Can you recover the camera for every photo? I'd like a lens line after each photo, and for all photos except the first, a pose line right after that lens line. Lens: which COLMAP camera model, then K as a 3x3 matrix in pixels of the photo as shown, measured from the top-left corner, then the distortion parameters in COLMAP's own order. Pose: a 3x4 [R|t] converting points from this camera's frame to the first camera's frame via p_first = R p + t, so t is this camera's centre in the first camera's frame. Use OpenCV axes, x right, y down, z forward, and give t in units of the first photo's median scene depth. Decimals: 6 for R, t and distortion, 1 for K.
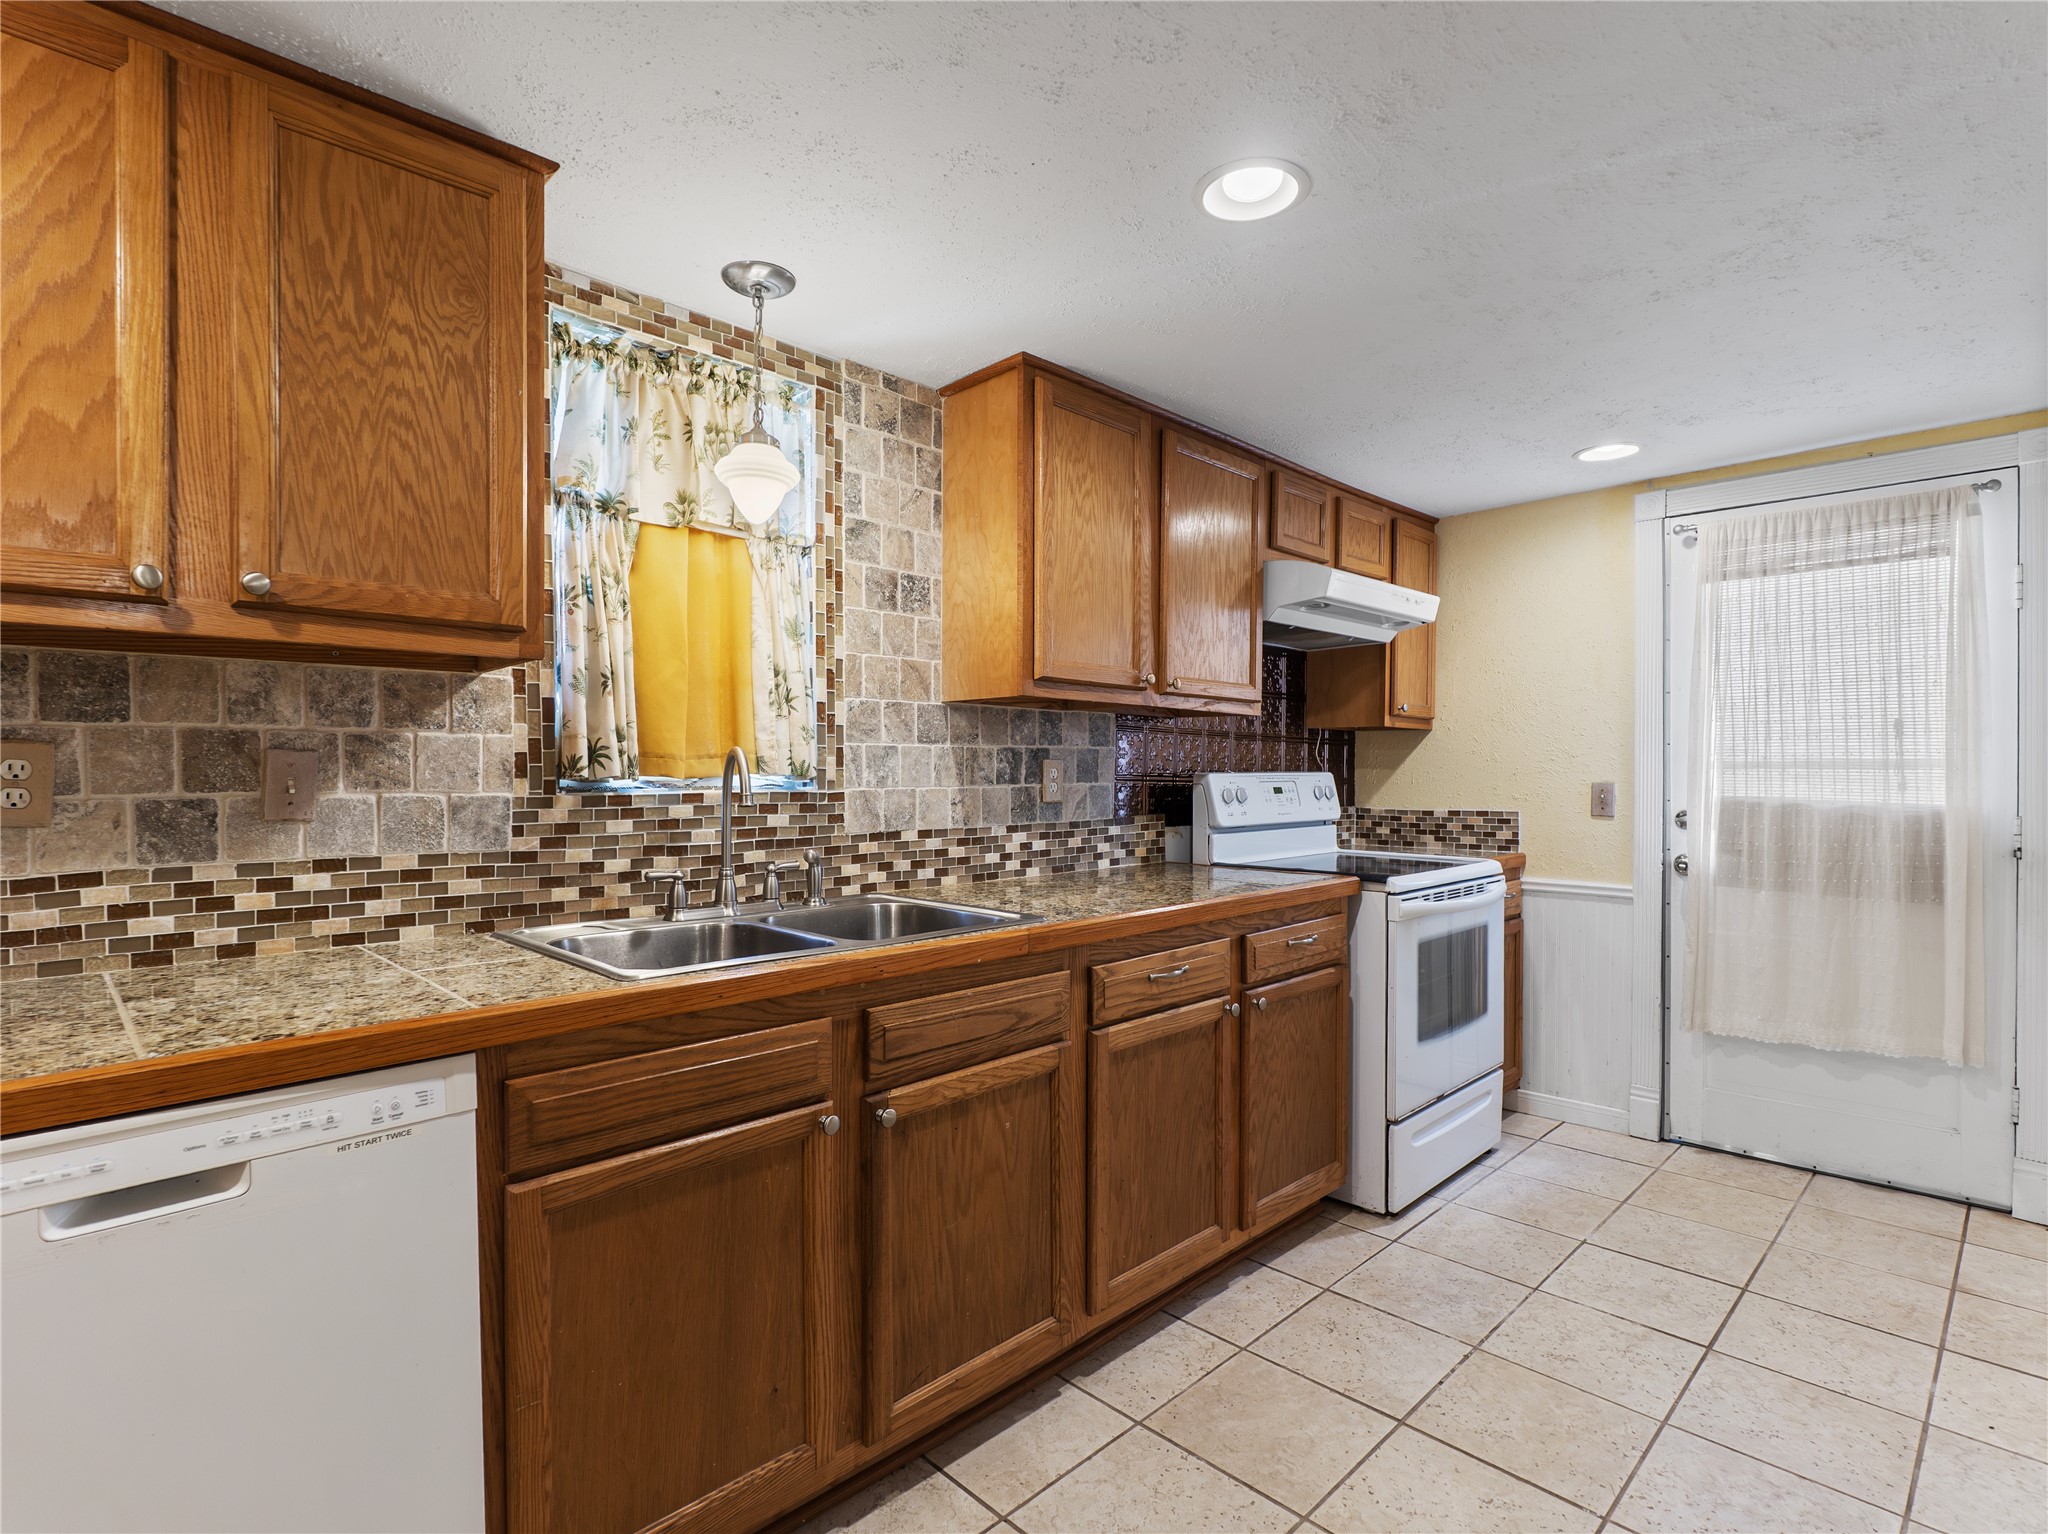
lens RADIAL K [[1019.6, 0, 1020.2], [0, 1019.6, 774.5], [0, 0, 1]] dist [-0.013493, 0.001109]
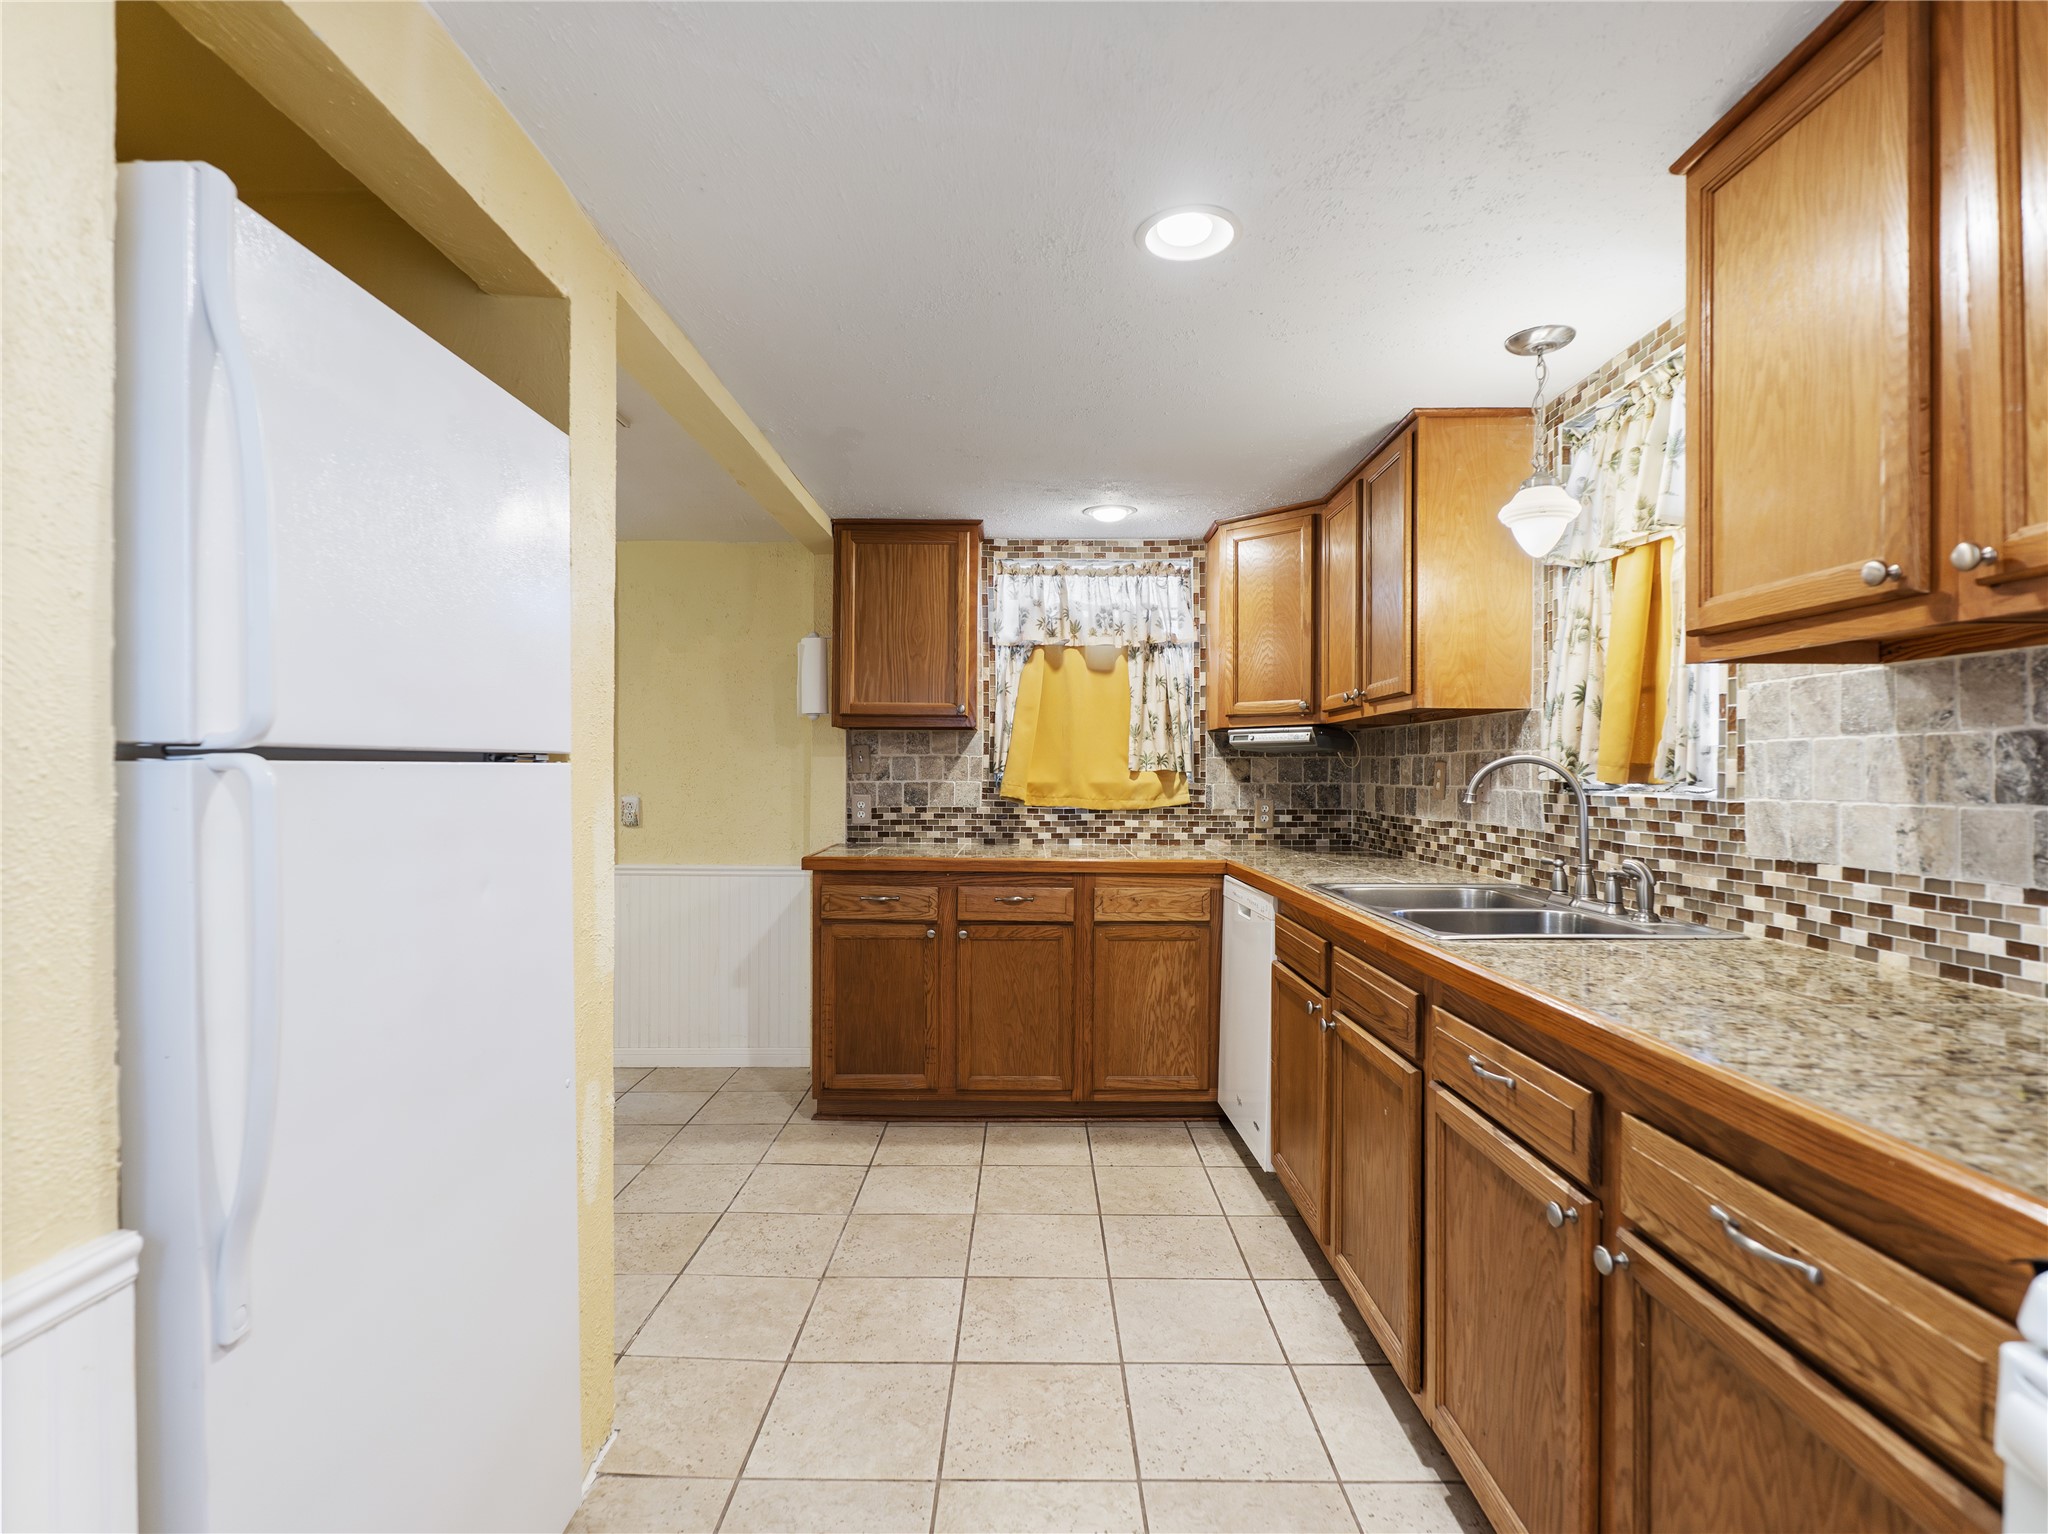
lens RADIAL K [[1019.6, 0, 1029.0], [0, 1019.6, 768.5], [0, 0, 1]] dist [-0.013493, 0.001109]
pose [[-0.698888, -0.009069, -0.715173, 0.836918], [-0.011817, 0.999930, -0.001131, -0.002105], [0.715133, 0.007661, -0.698946, 1.231001]]
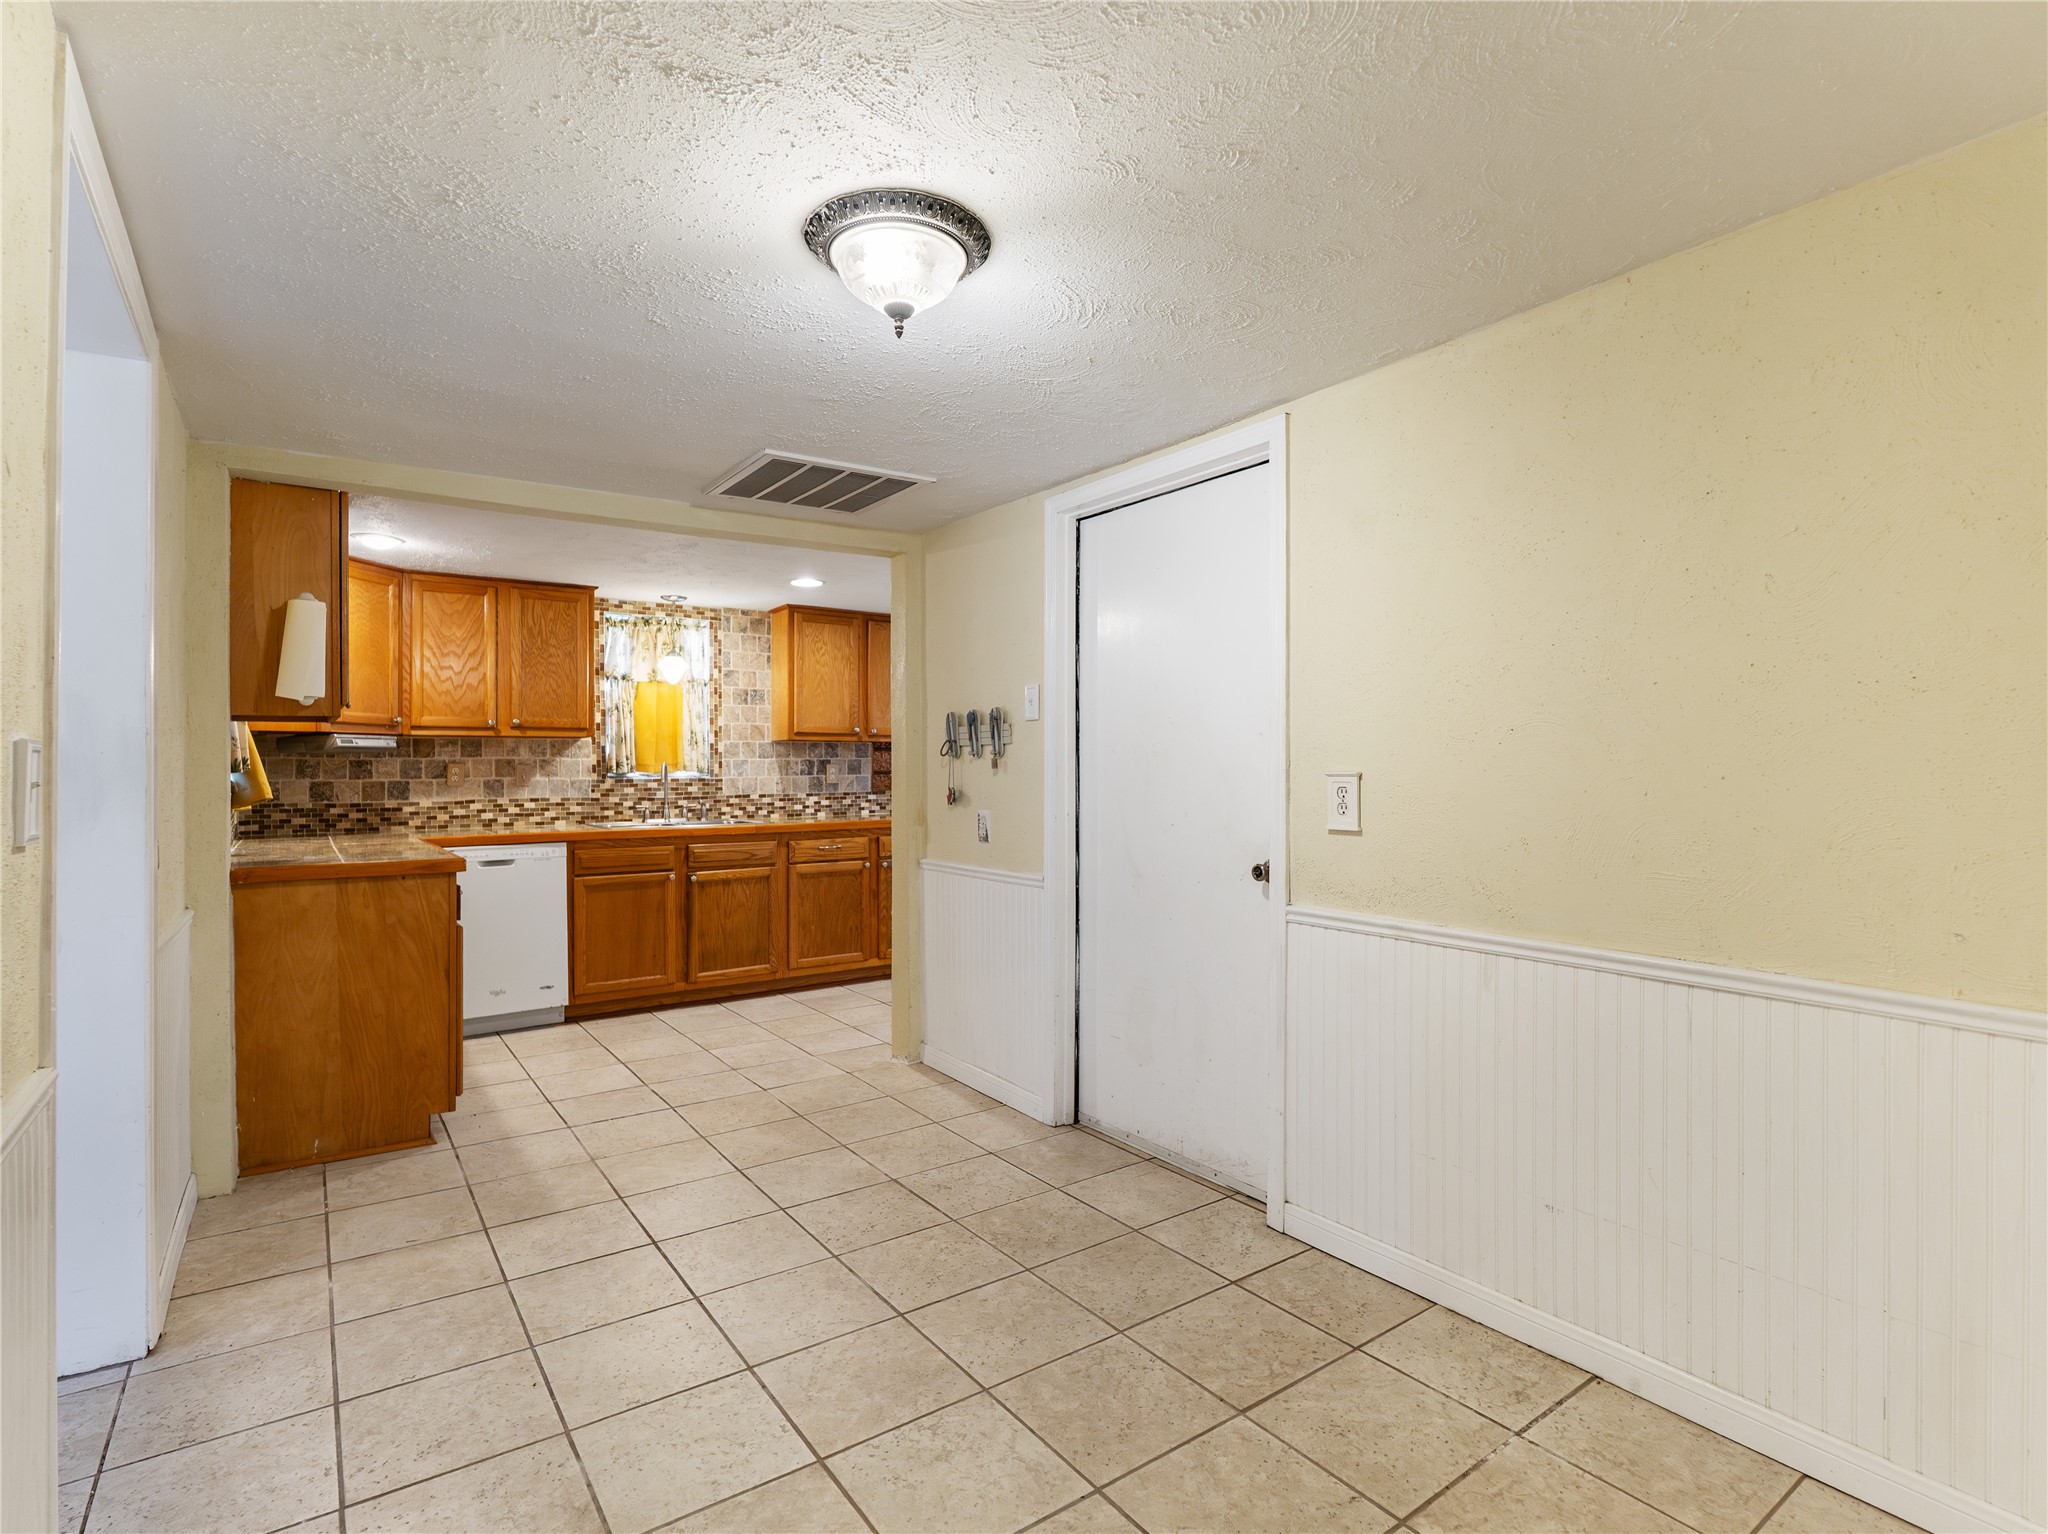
lens RADIAL K [[1014.3, 0, 1022.6], [0, 1014.3, 752.6], [0, 0, 1]] dist [-0.011591, -0.000846]
pose [[0.987178, -0.006783, -0.159481, 1.028556], [0.003977, 0.999832, -0.017910, 0.001188], [0.159576, 0.017046, 0.987038, -1.454834]]
